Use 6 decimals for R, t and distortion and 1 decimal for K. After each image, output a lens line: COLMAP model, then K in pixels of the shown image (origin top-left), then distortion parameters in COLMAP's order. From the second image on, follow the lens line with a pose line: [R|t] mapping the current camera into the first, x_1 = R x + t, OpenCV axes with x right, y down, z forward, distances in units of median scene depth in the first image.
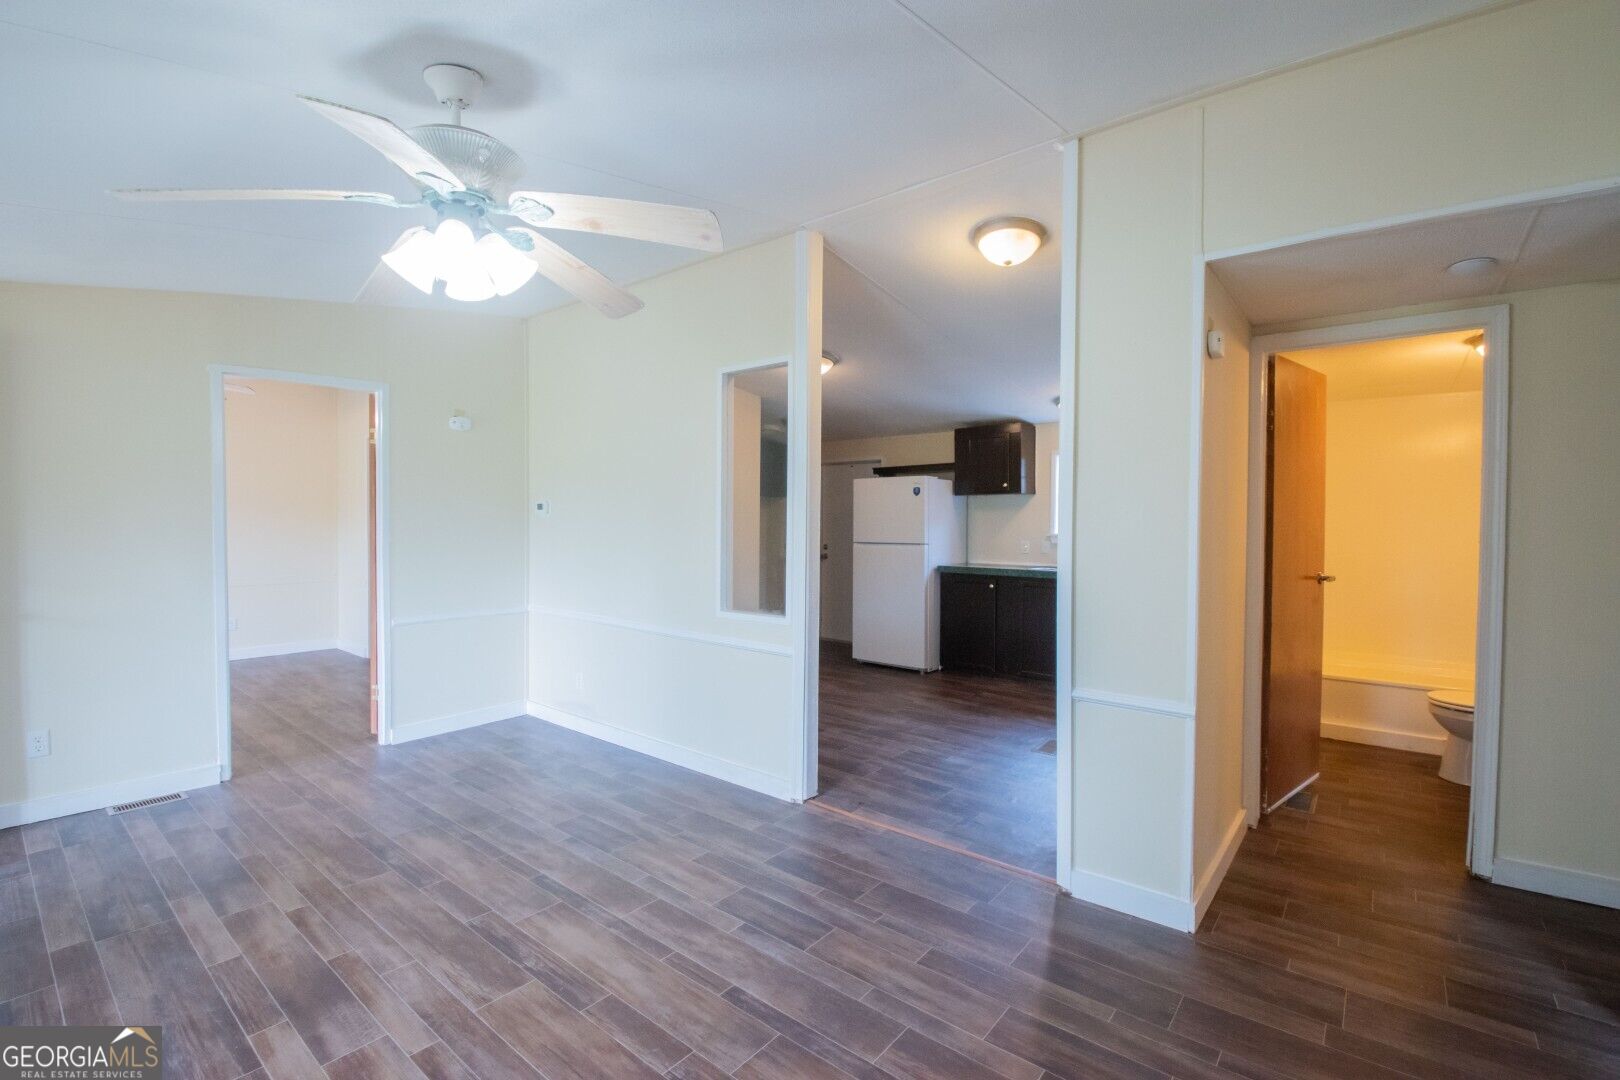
lens RADIAL K [[713.8, 0, 814.8], [0, 713.8, 532.8], [0, 0, 1]] dist [0.009332, -0.023015]
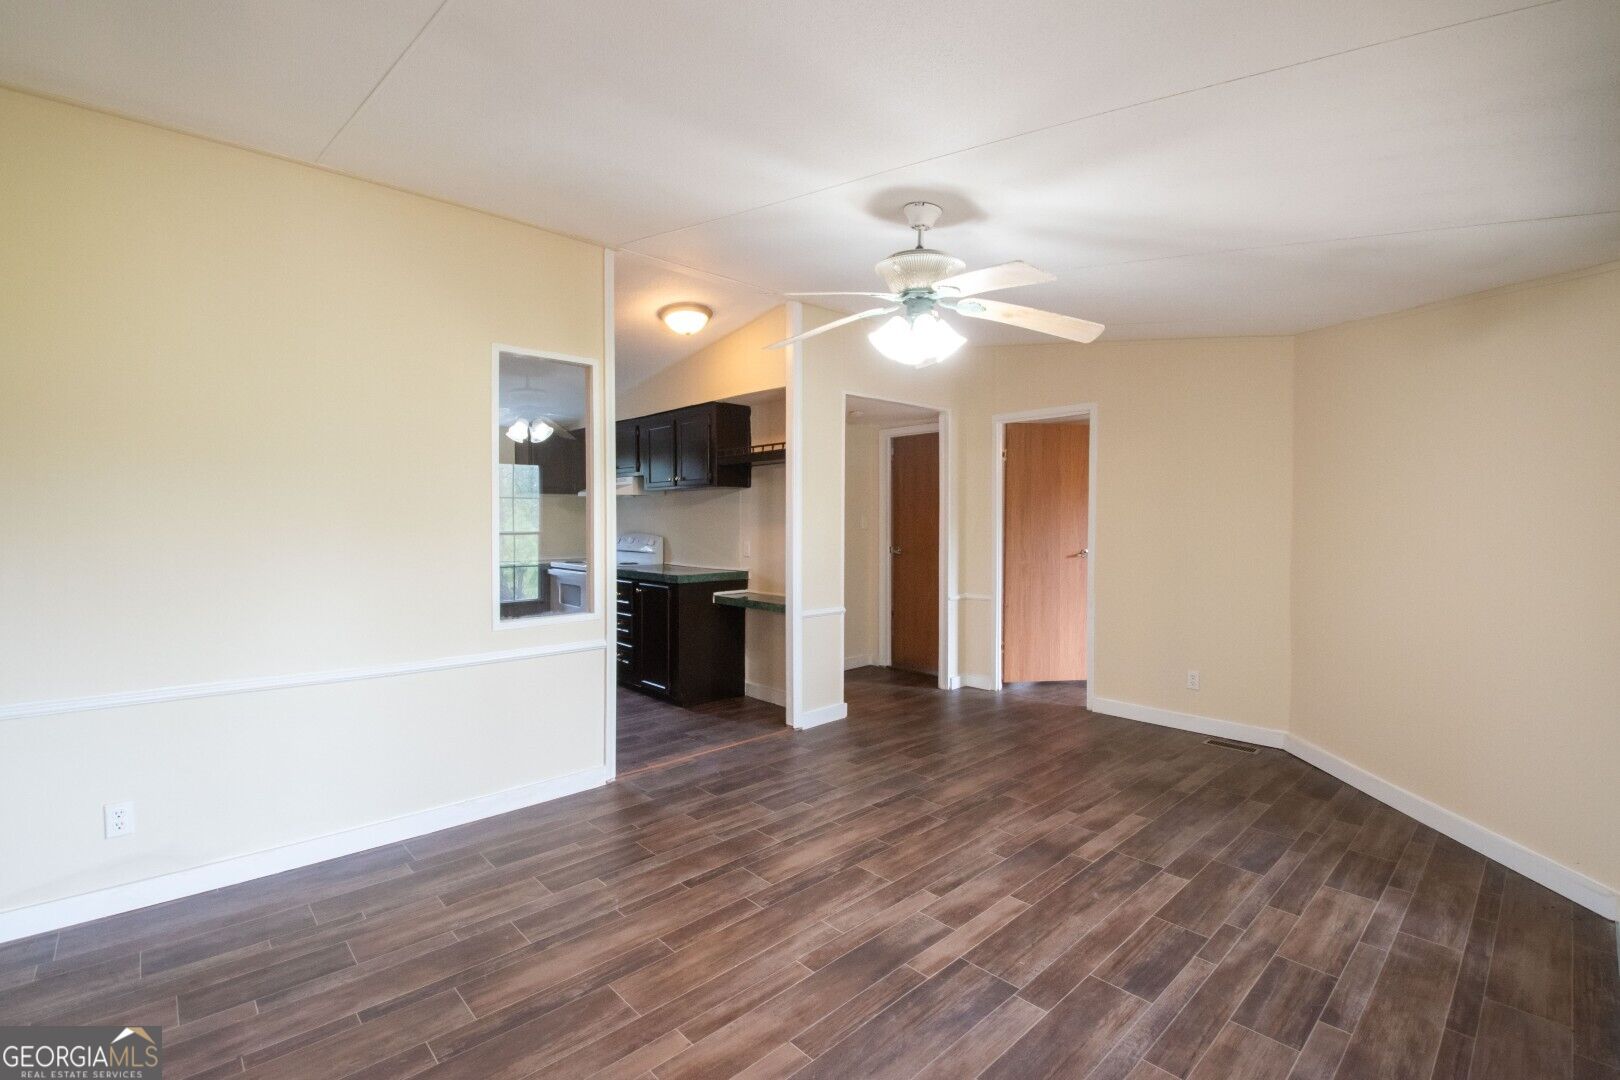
lens RADIAL K [[717.0, 0, 815.1], [0, 717.0, 533.7], [0, 0, 1]] dist [0.016540, -0.027026]
pose [[0.137524, -0.023747, 0.990214, -1.470124], [0.022077, 0.999538, 0.020904, -0.015783], [-0.990252, 0.018987, 0.137985, 0.755816]]
